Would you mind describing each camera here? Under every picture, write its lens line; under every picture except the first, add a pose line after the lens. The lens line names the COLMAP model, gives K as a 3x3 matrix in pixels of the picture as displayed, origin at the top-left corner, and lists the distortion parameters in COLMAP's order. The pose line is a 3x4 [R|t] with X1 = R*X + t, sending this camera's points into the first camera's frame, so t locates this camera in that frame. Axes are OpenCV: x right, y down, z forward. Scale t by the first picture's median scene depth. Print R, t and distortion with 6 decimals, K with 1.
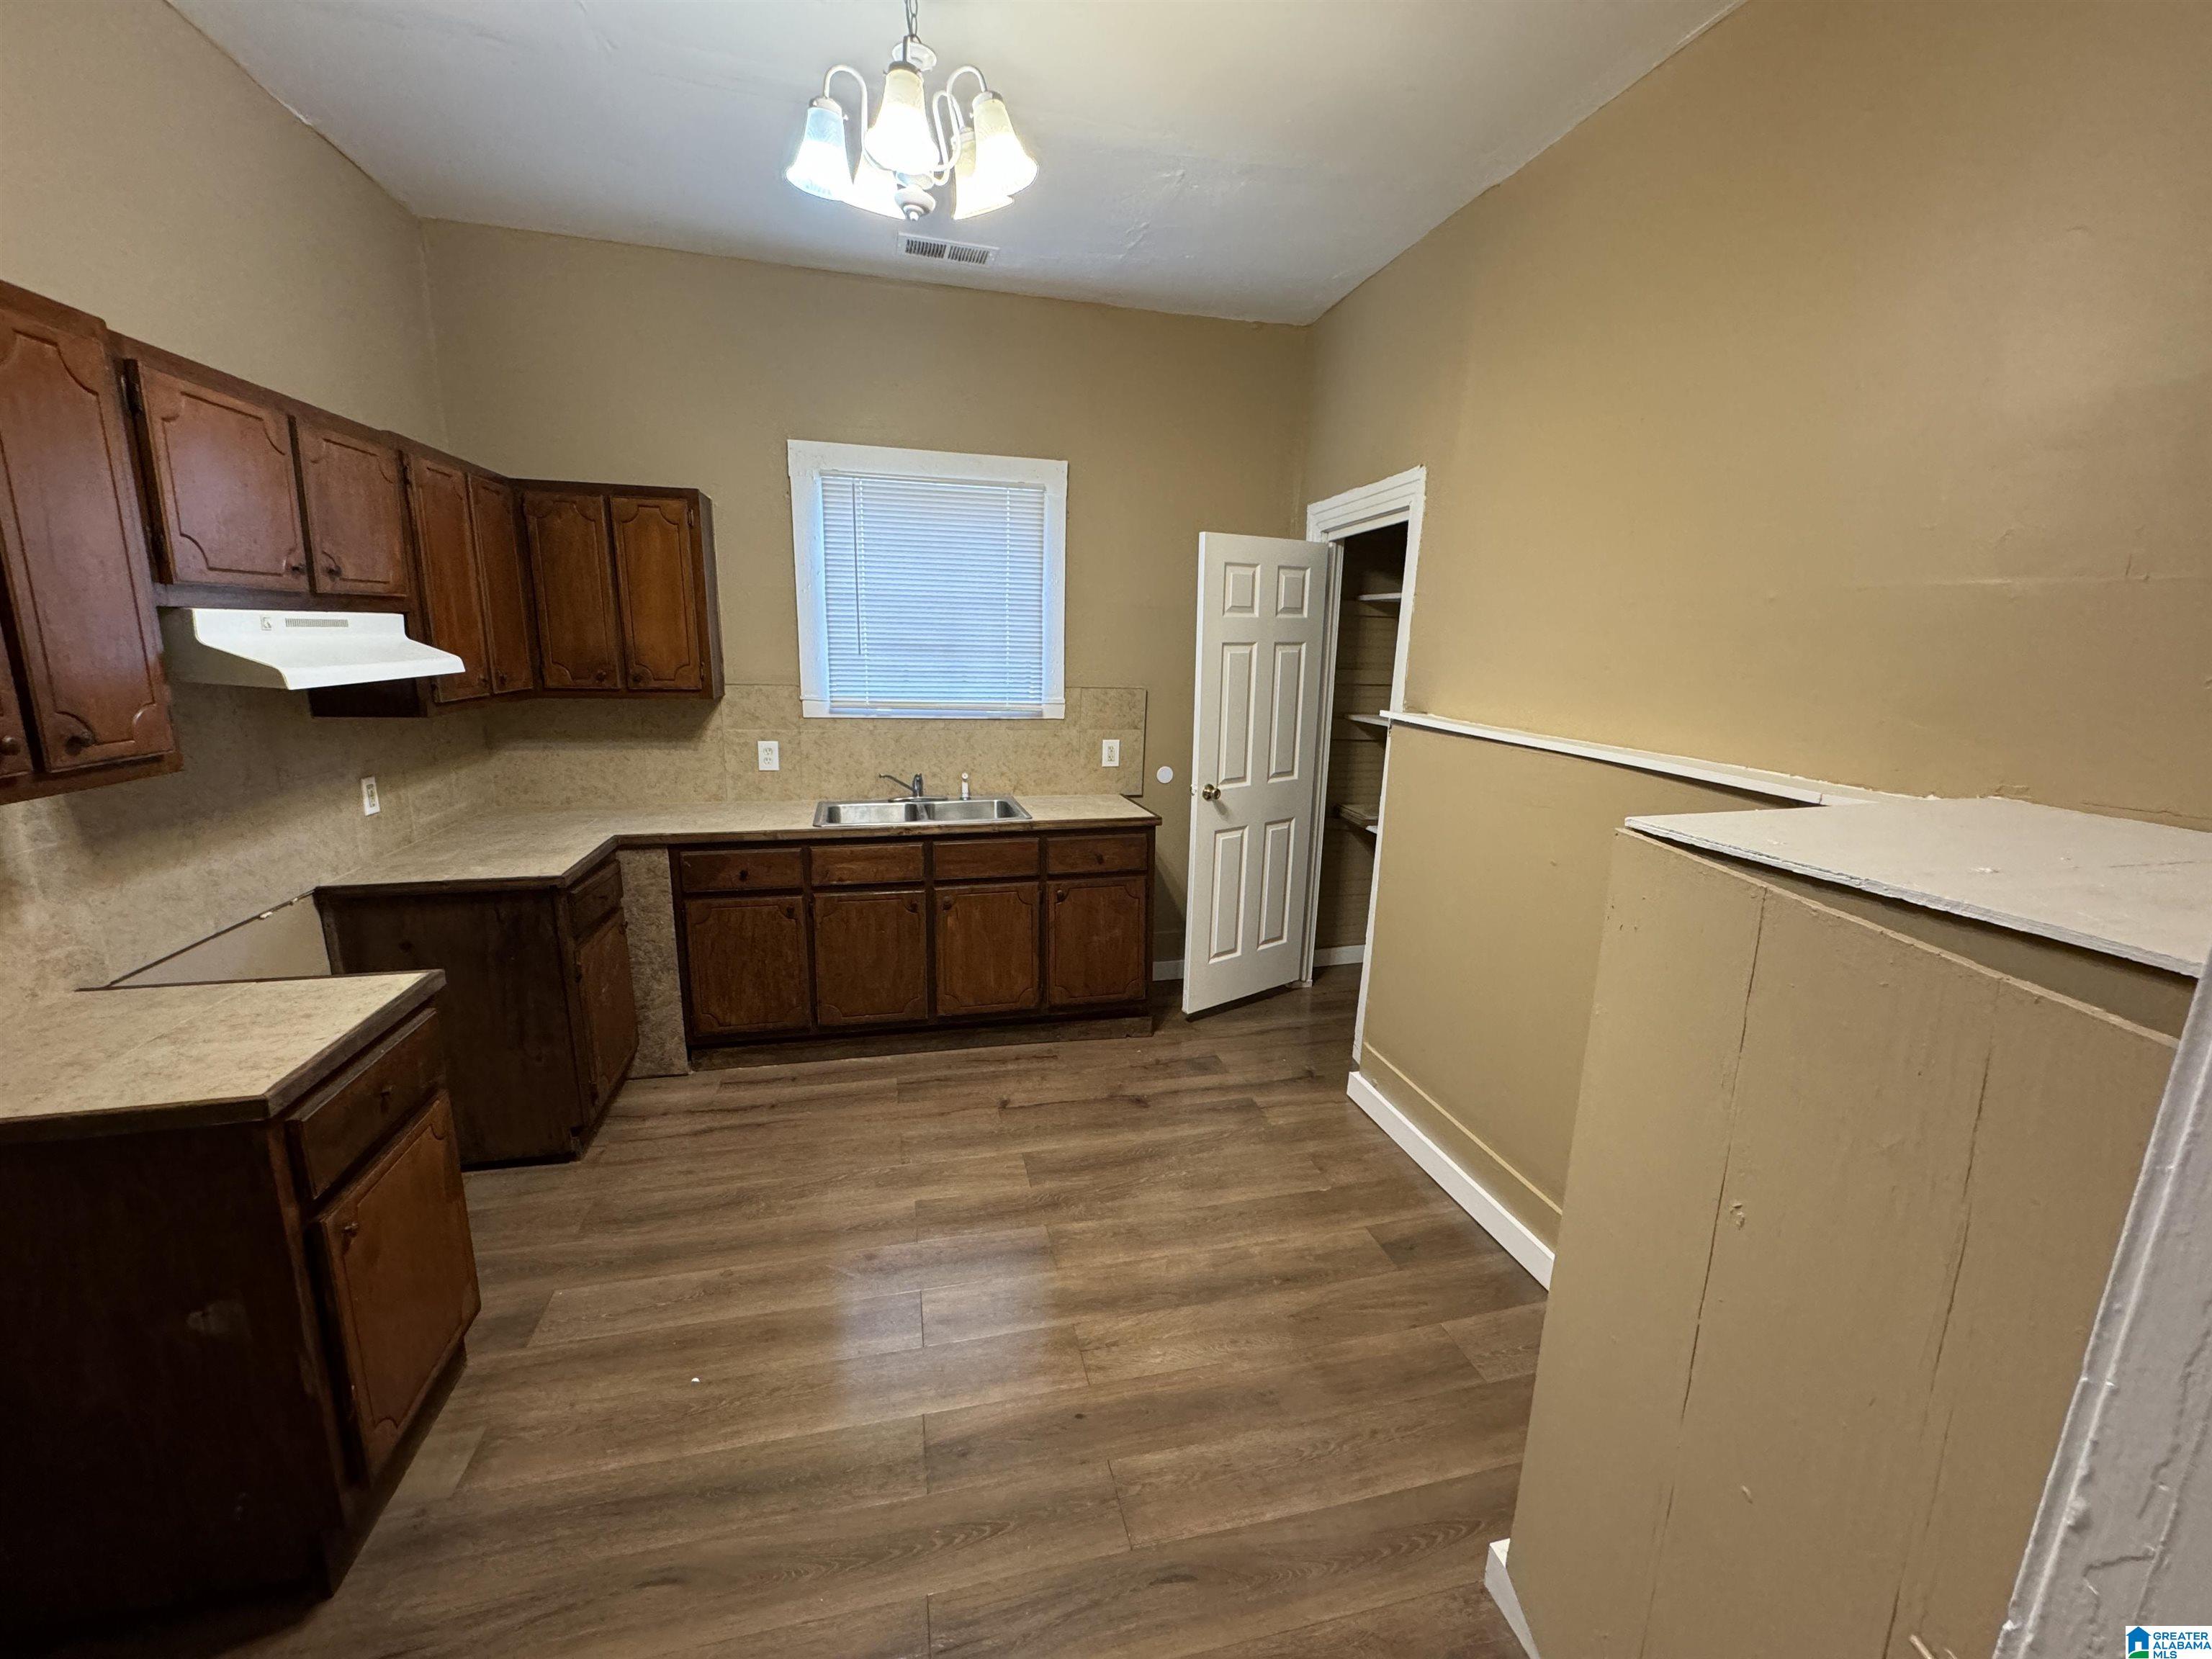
lens RADIAL K [[887.6, 0, 1100.8], [0, 887.6, 833.2], [0, 0, 1]] dist [-0.001082, 0.000145]
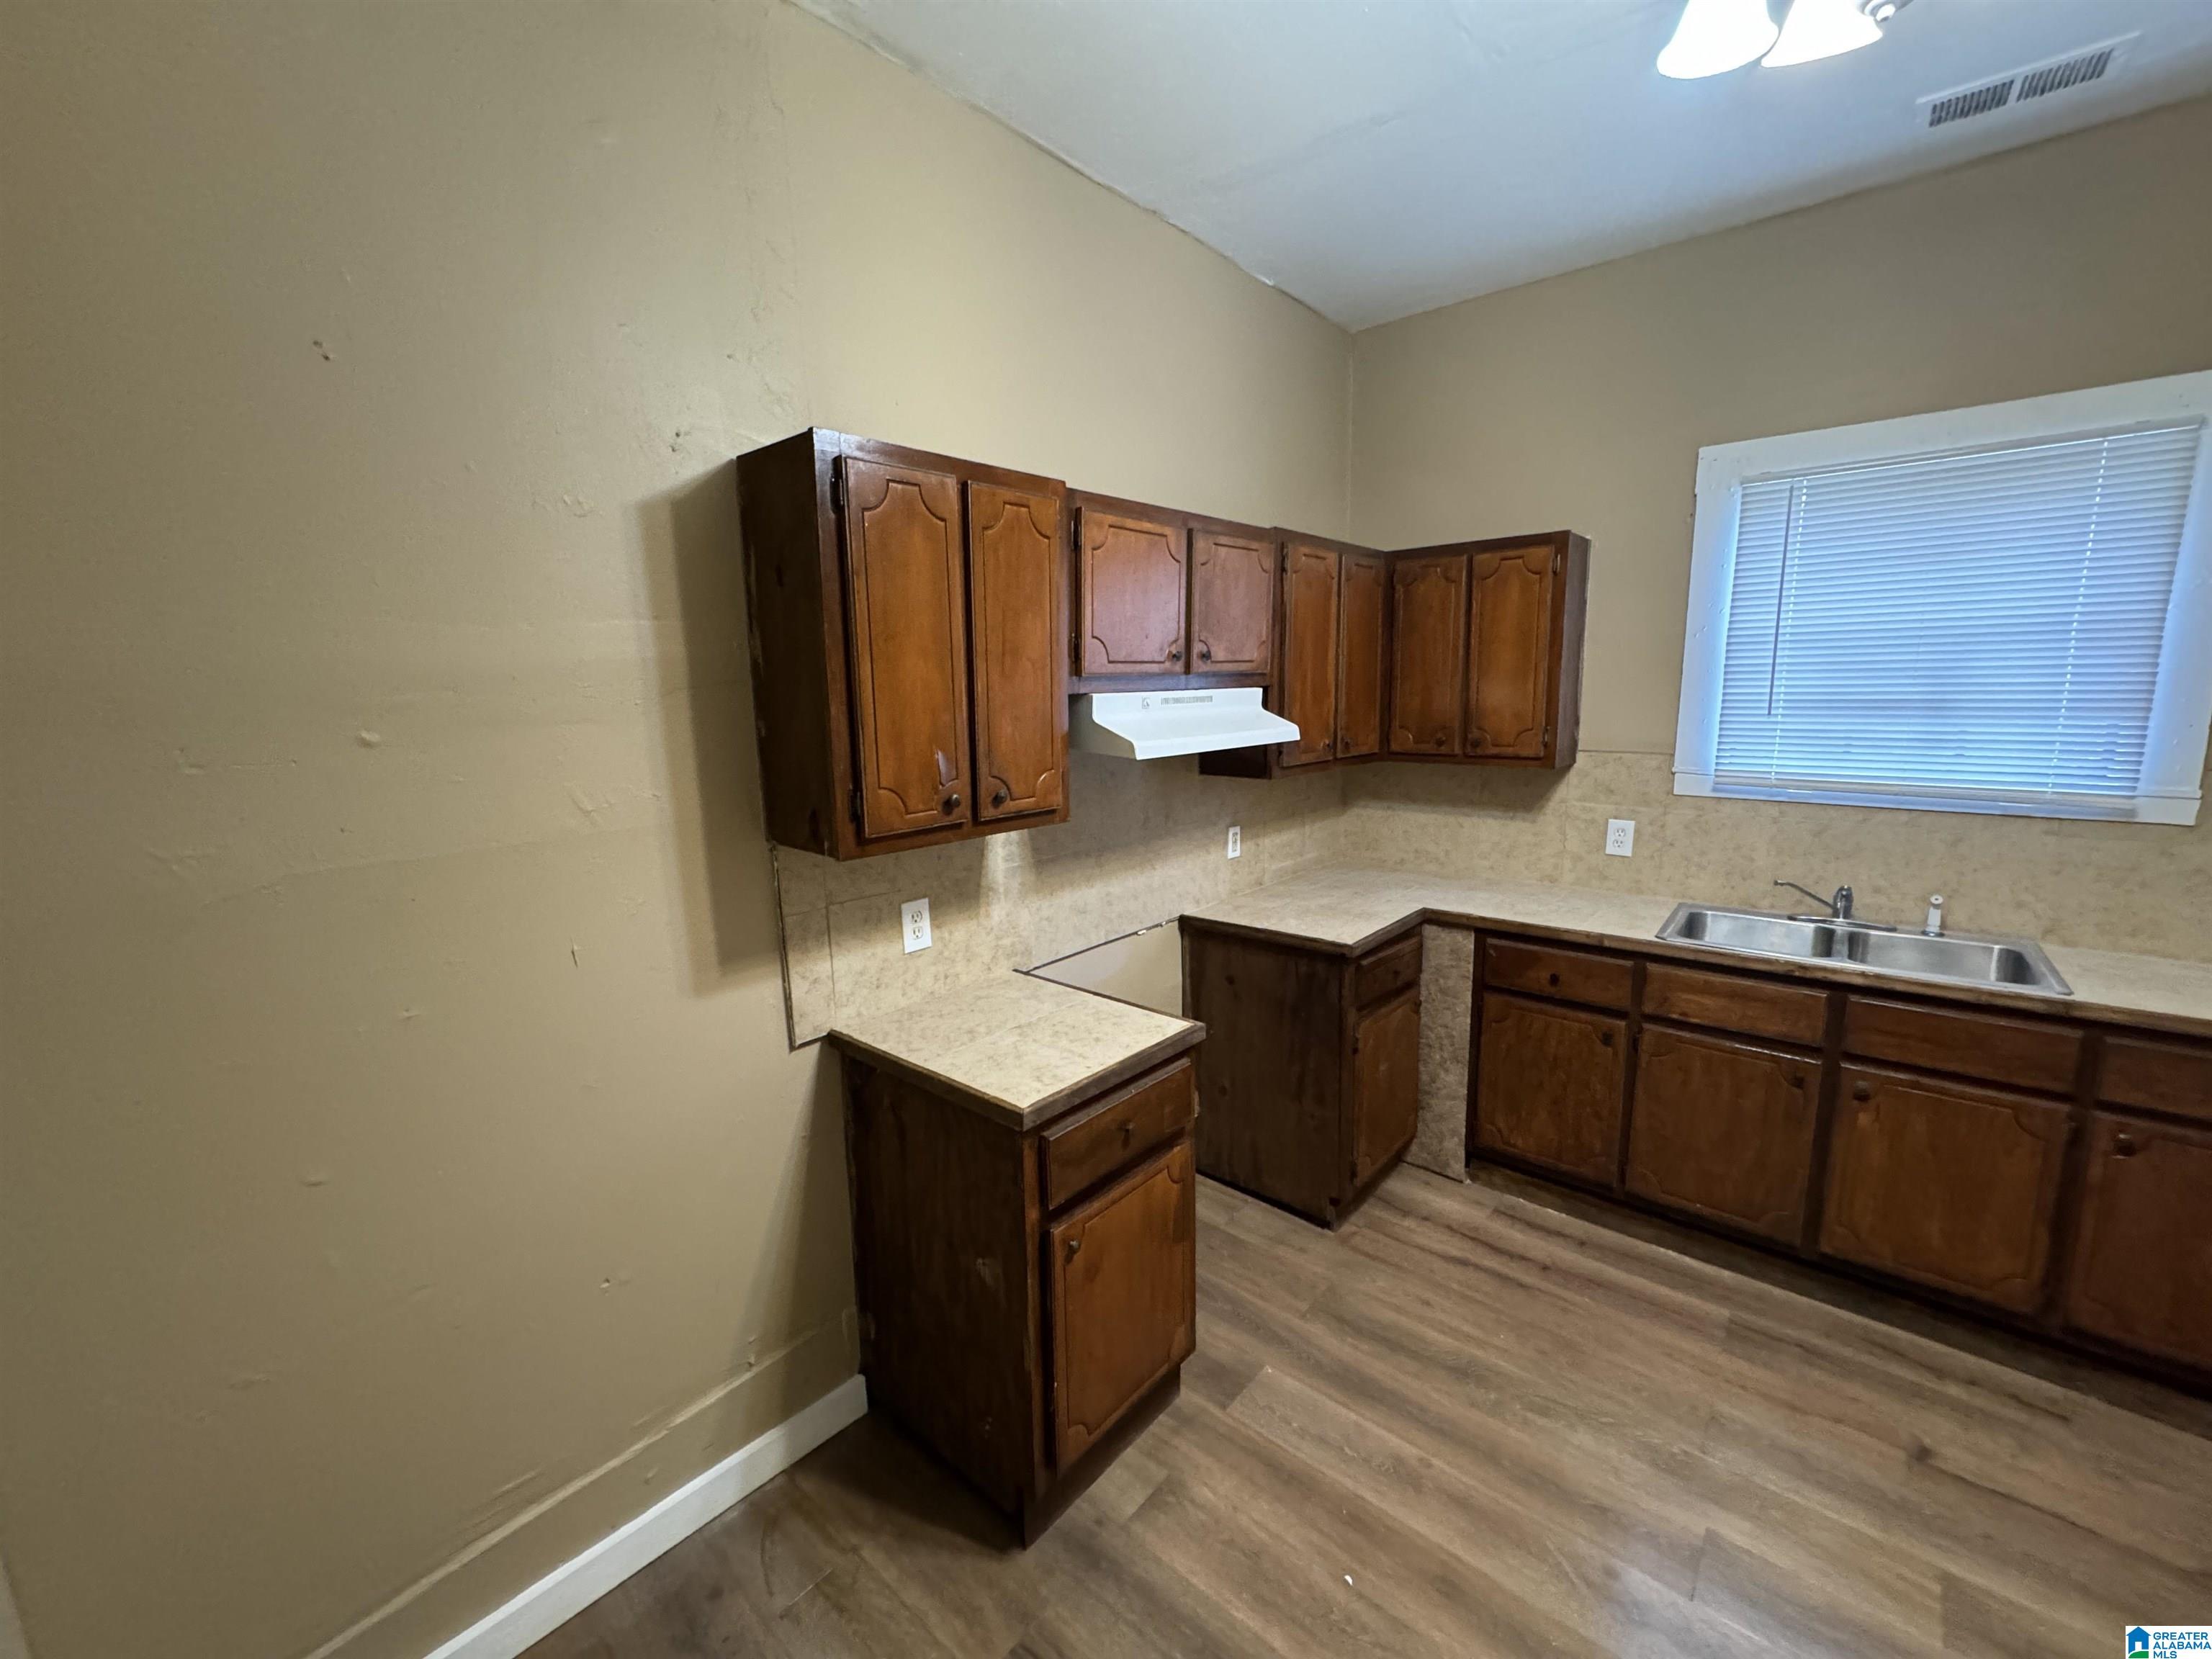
lens RADIAL K [[887.6, 0, 1100.8], [0, 887.6, 833.2], [0, 0, 1]] dist [-0.001082, 0.000145]
pose [[0.581988, 0.099696, -0.807063, 0.012050], [-0.143814, 0.989431, 0.018516, -0.049290], [0.800380, 0.105291, 0.590175, 0.168932]]
